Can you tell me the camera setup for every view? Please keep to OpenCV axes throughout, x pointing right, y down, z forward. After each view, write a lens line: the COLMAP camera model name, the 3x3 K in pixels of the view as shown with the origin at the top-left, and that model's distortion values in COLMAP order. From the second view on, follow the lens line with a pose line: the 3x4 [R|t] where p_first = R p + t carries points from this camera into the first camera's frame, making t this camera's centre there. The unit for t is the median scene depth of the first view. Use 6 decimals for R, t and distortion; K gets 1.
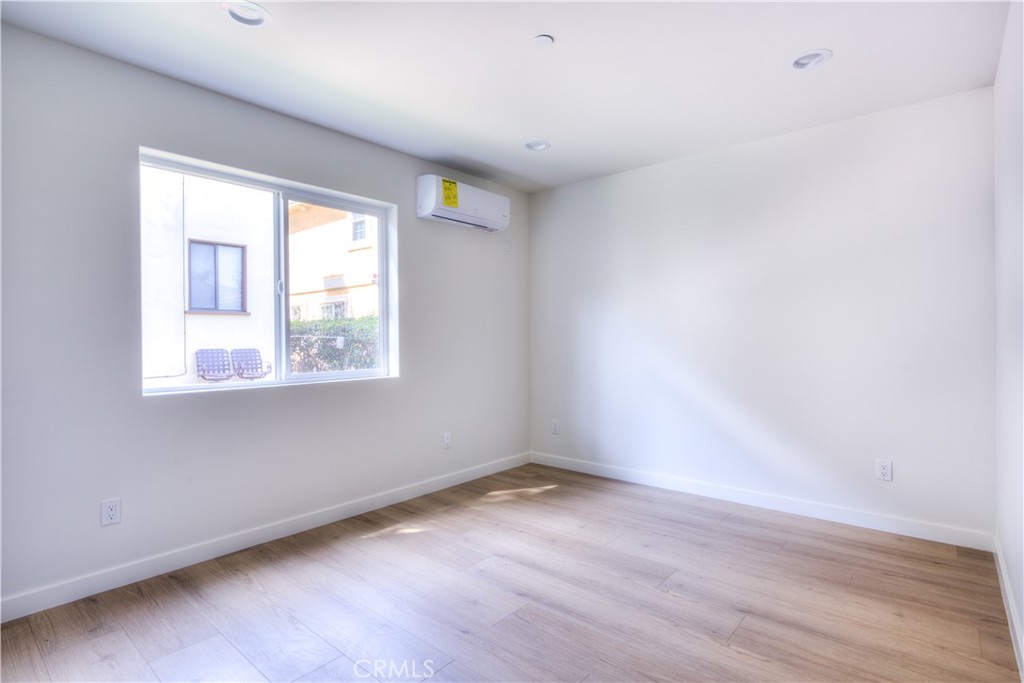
lens RADIAL K [[499.4, 0, 511.1], [0, 499.4, 339.0], [0, 0, 1]] dist [-0.024806, 0.009571]
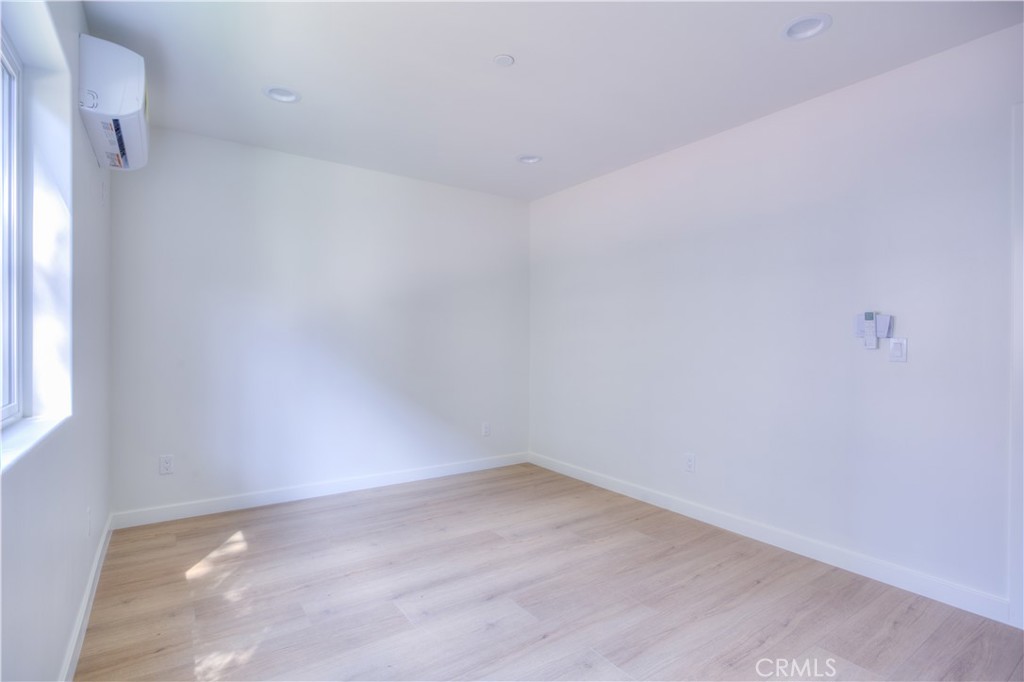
lens RADIAL K [[499.4, 0, 511.1], [0, 499.4, 338.5], [0, 0, 1]] dist [-0.024806, 0.009571]
pose [[0.256615, 0.007565, 0.966484, -0.706265], [-0.011501, 0.999922, -0.004773, -0.006760], [-0.966445, -0.009891, 0.256682, 0.525559]]
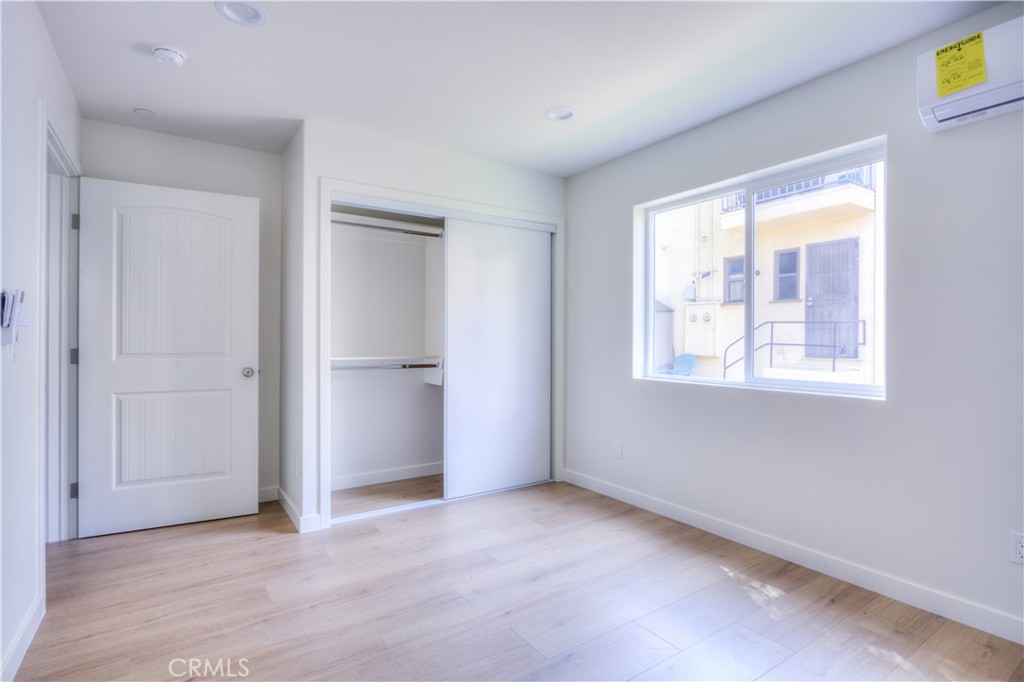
lens RADIAL K [[499.4, 0, 511.1], [0, 499.4, 338.5], [0, 0, 1]] dist [-0.024806, 0.009571]
pose [[-0.266208, 0.008352, -0.963879, 0.615094], [0.001681, 0.999965, 0.008201, -0.012422], [0.963914, 0.000563, -0.266213, 0.838653]]
